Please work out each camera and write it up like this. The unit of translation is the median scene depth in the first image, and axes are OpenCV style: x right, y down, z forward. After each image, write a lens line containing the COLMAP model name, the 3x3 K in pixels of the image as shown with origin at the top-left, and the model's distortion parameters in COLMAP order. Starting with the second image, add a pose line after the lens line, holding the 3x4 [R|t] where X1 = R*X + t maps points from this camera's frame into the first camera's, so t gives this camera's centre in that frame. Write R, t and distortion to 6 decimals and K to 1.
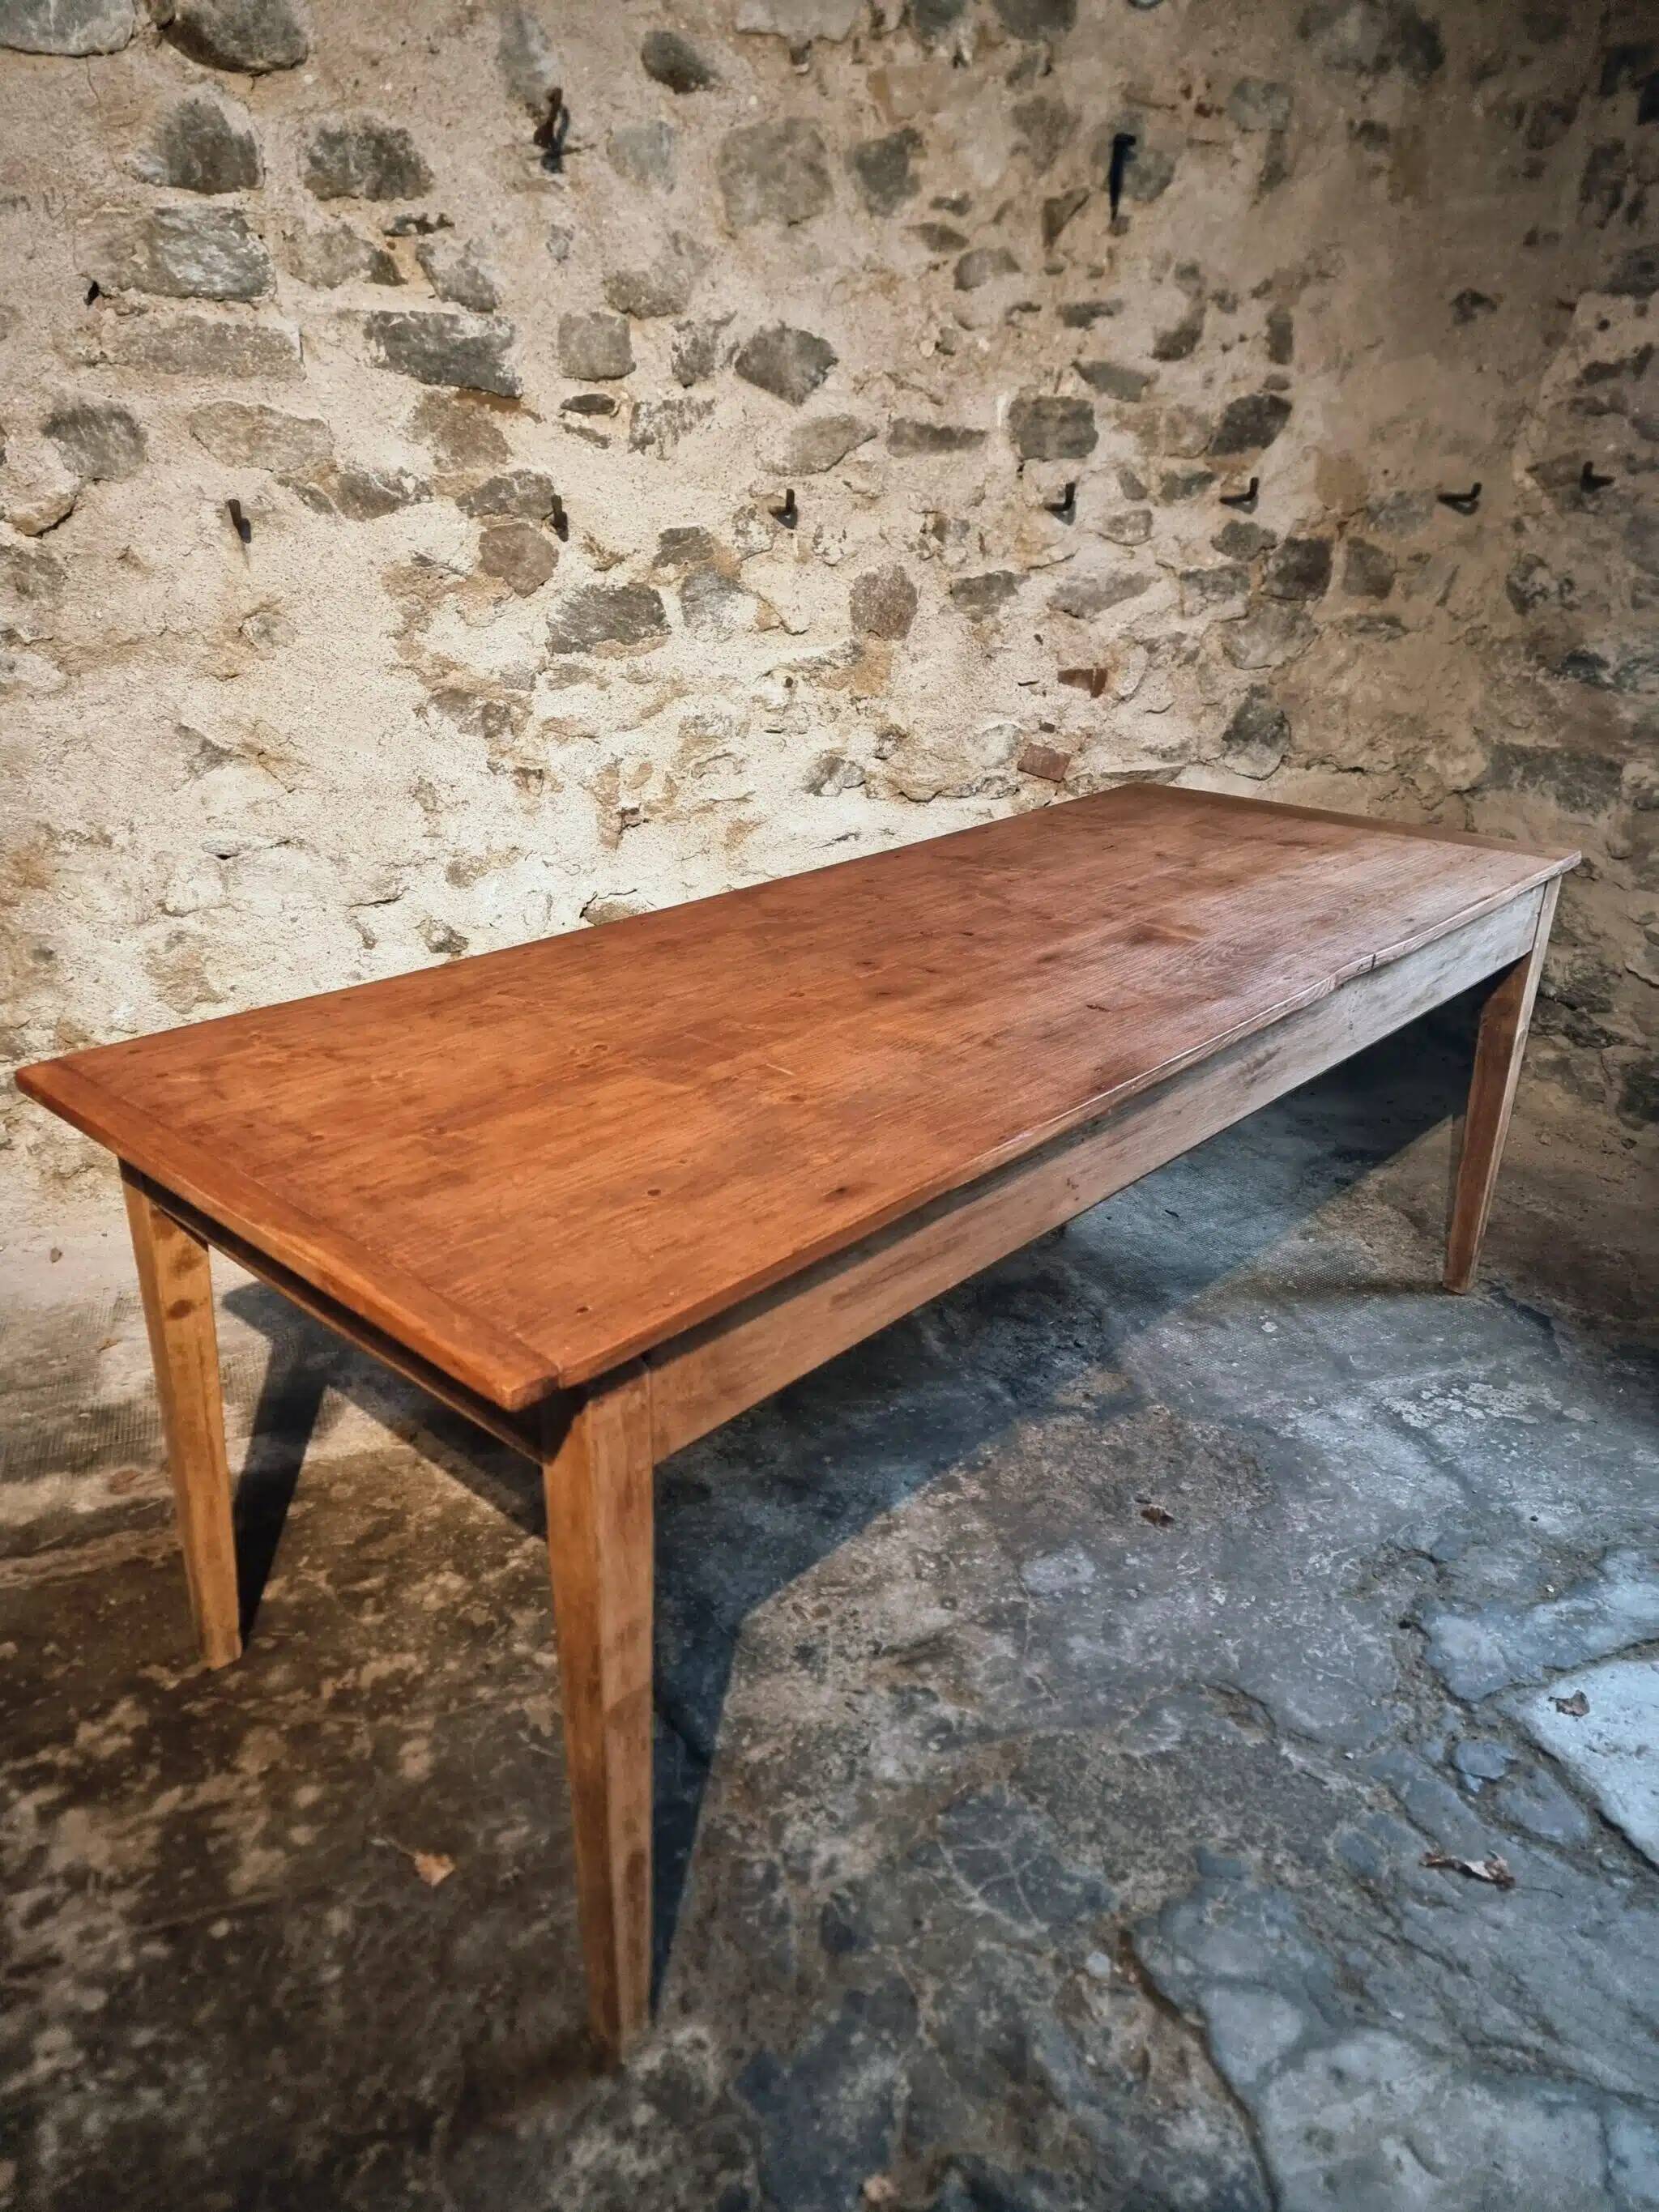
lens RADIAL K [[1529.3, 0, 794.8], [0, 1529.3, 1121.4], [0, 0, 1]] dist [0.080664, -0.072929]
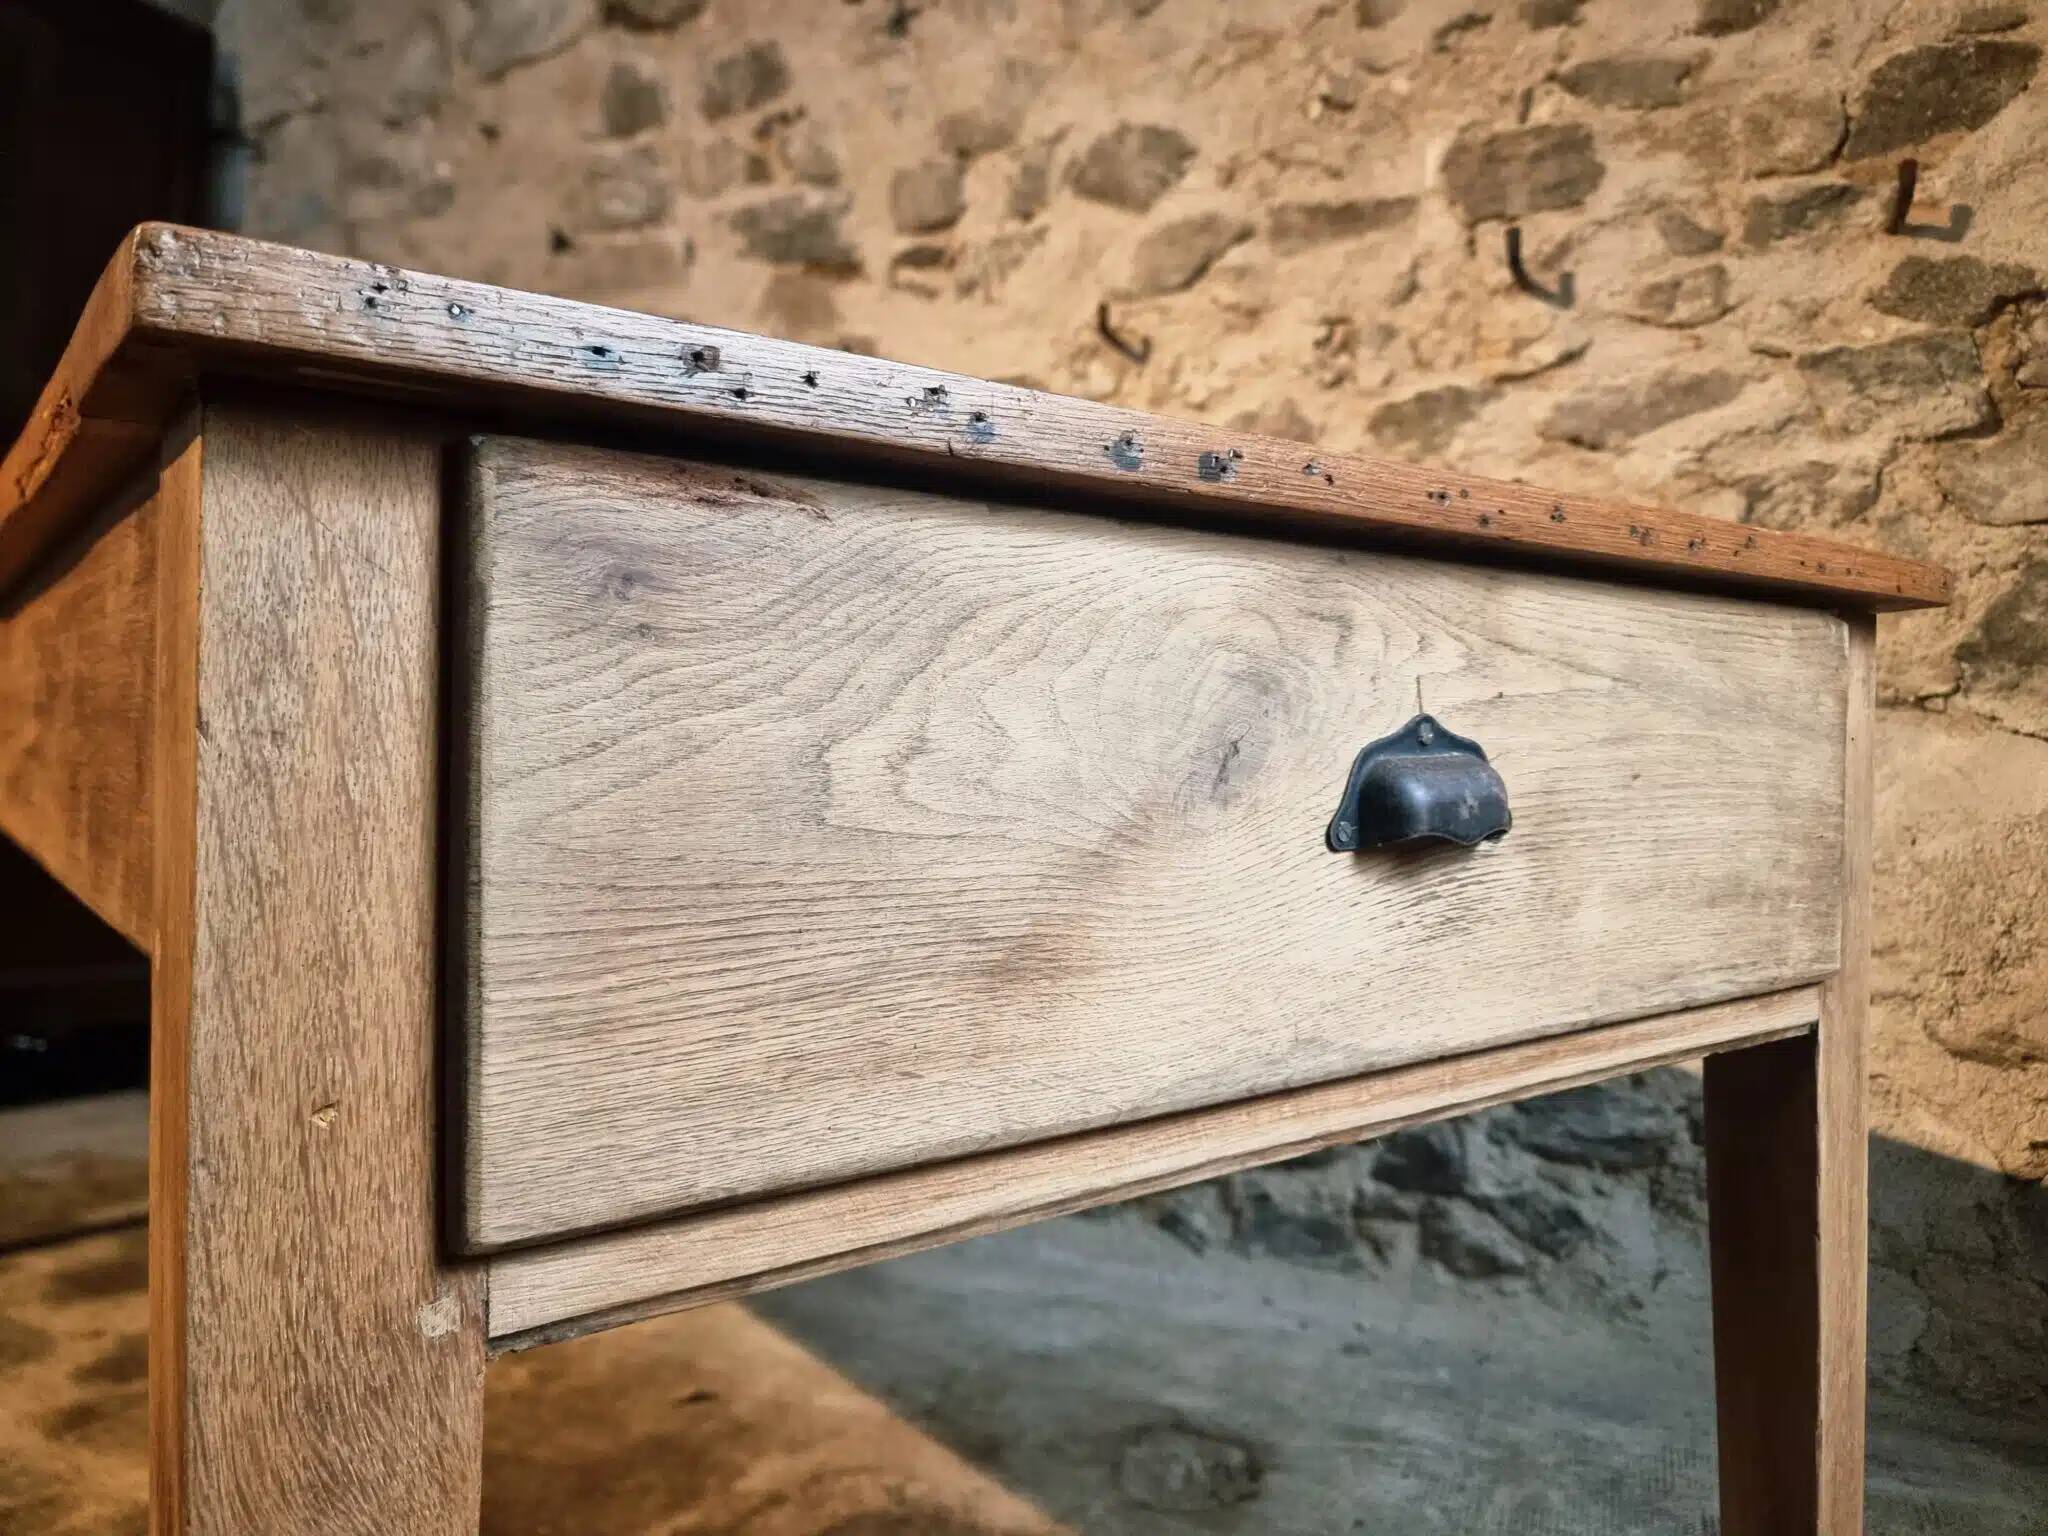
lens RADIAL K [[1455.9, 0, 1038.3], [0, 1455.9, 758.2], [0, 0, 1]] dist [0.045528, -0.035837]
pose [[0.695236, 0.007709, -0.718740, 0.485189], [-0.302216, 0.910396, -0.282568, 0.008561], [0.652160, 0.413666, 0.635270, 0.603414]]
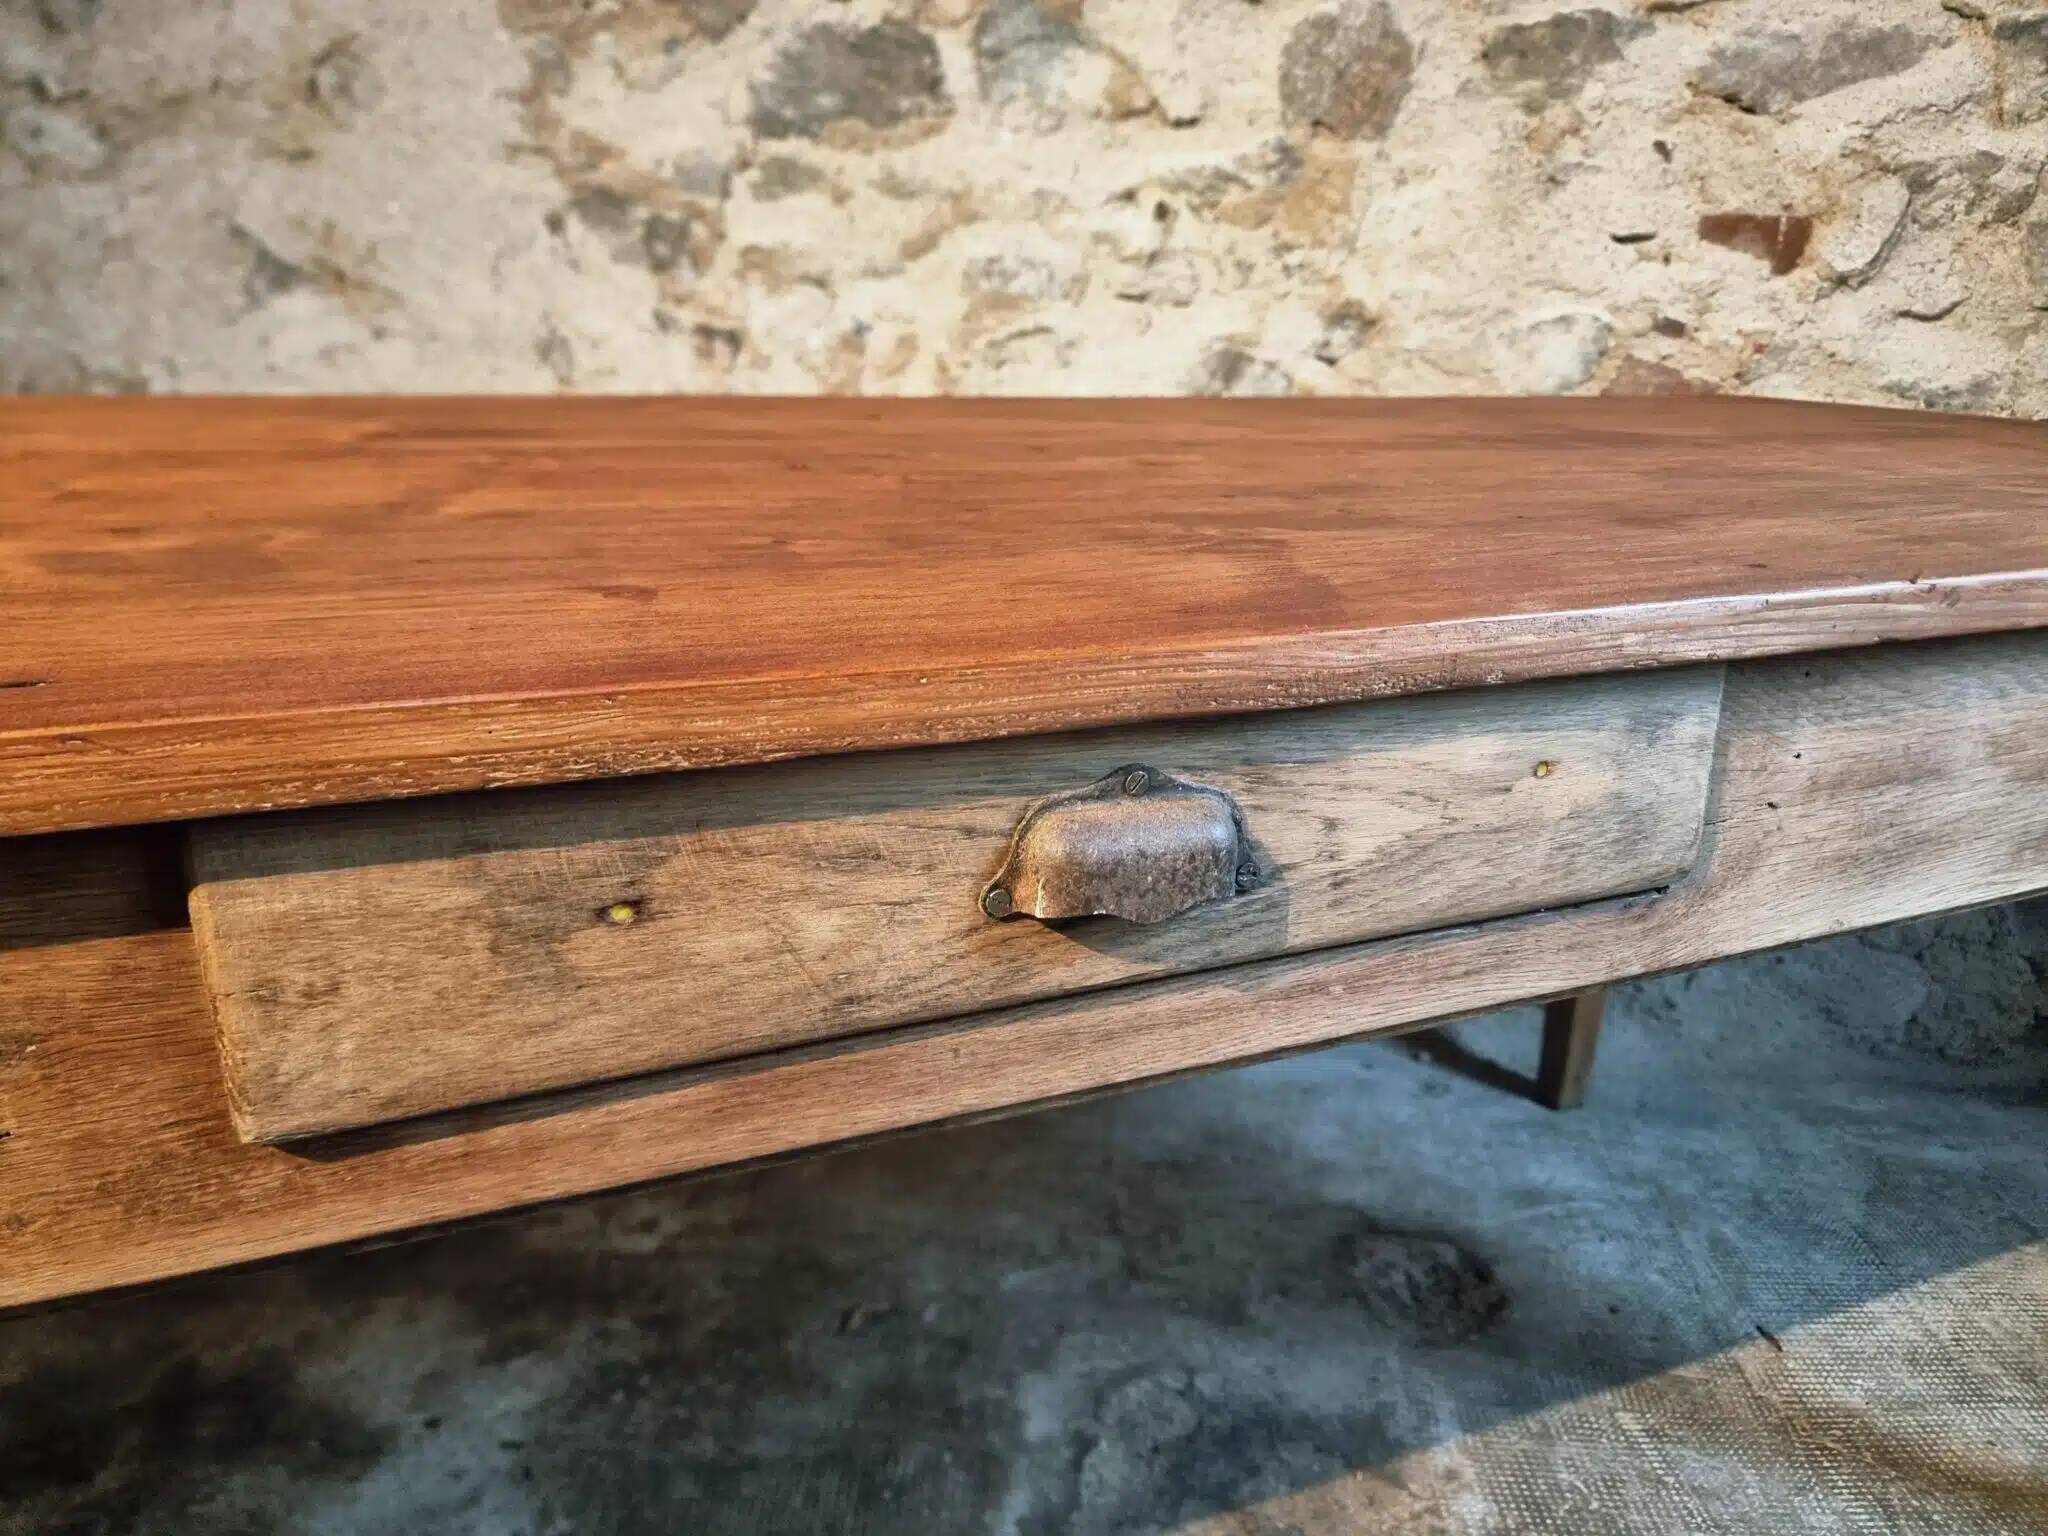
lens RADIAL K [[1456.5, 0, 1042.8], [0, 1456.5, 781.5], [0, 0, 1]] dist [0.033278, -0.026838]
pose [[0.907354, 0.147861, -0.393505, 0.213290], [-0.186164, 0.980637, -0.060785, -0.037977], [0.376898, 0.128410, 0.917311, 0.540313]]
